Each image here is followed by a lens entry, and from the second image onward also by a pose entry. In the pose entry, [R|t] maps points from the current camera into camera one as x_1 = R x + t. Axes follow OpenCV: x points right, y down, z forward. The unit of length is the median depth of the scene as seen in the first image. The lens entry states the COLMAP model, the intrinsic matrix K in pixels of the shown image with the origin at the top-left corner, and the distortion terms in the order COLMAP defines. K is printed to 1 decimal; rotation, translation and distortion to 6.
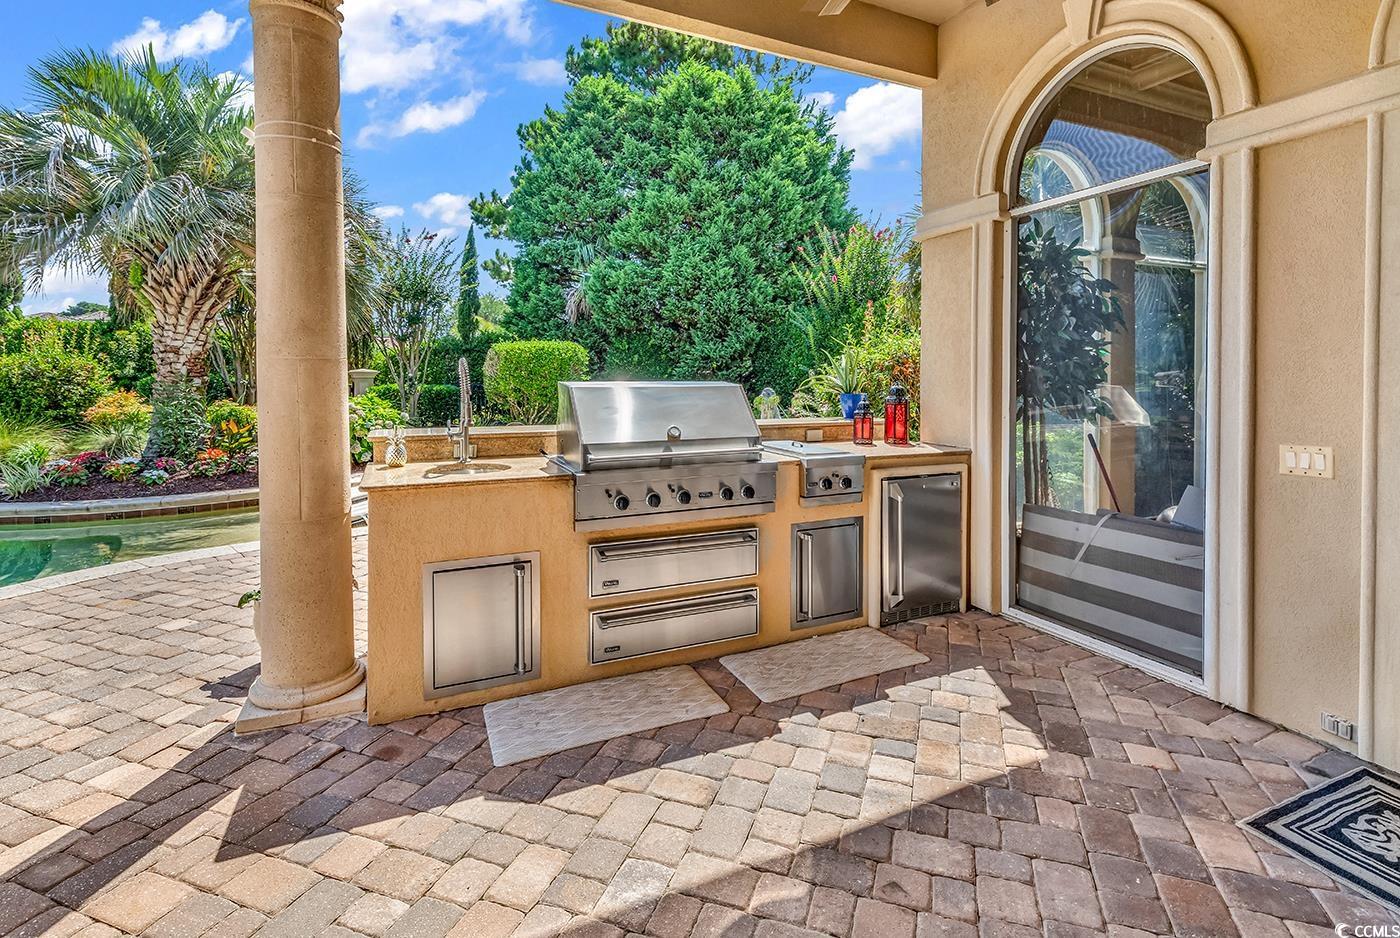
lens RADIAL K [[686.1, 0, 713.9], [0, 686.1, 388.2], [0, 0, 1]] dist [0.011517, -0.004096]
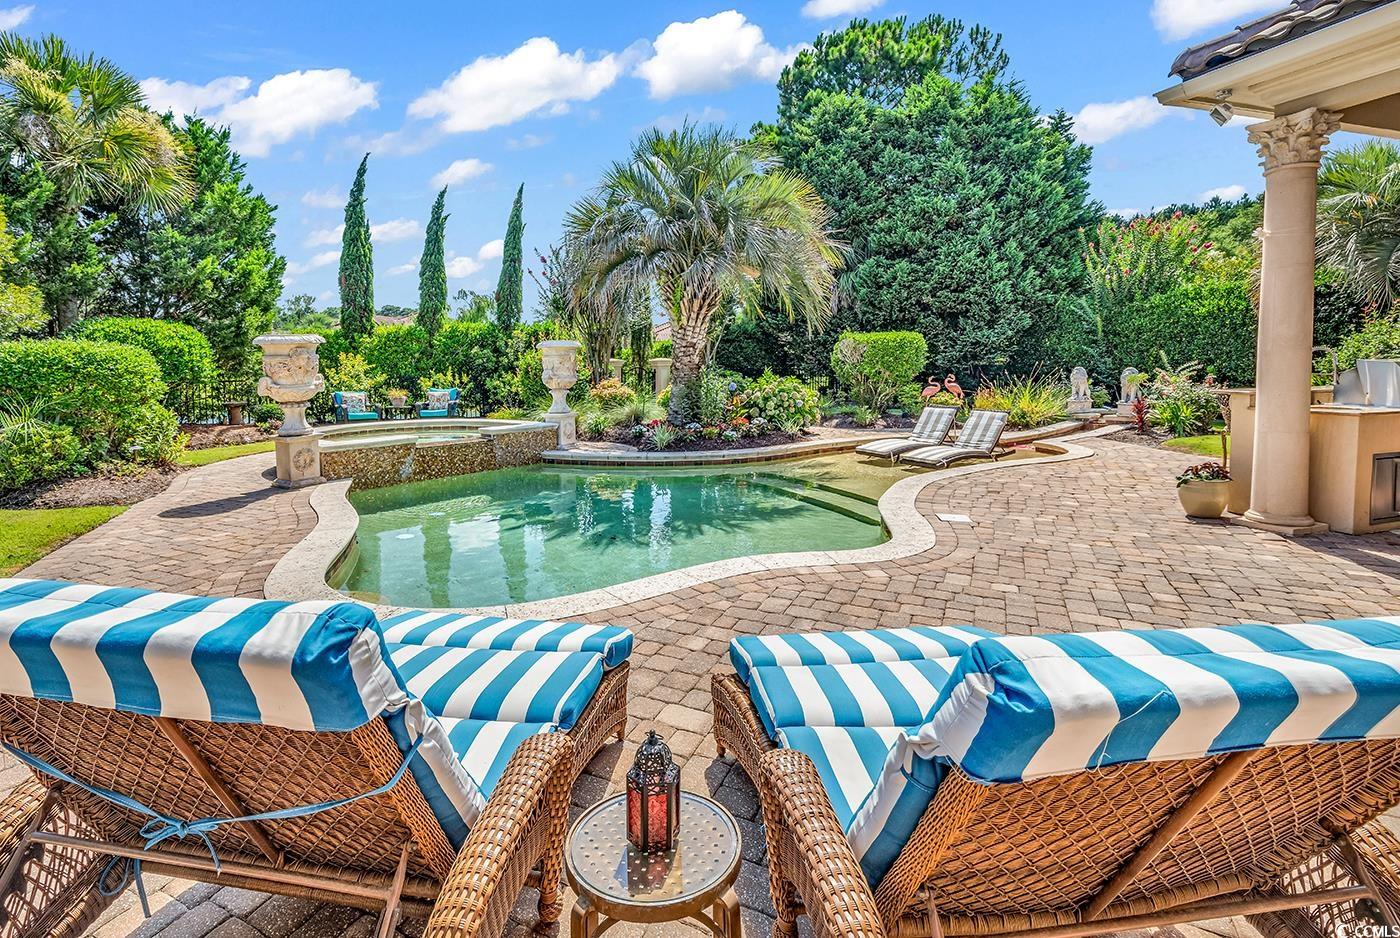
lens RADIAL K [[686.1, 0, 695.5], [0, 686.1, 396.1], [0, 0, 1]] dist [0.011517, -0.004096]
pose [[0.992707, -0.008142, -0.120279, -0.324848], [0.012018, 0.999430, 0.031535, 0.001283], [0.119954, -0.032750, 0.992239, -0.178307]]
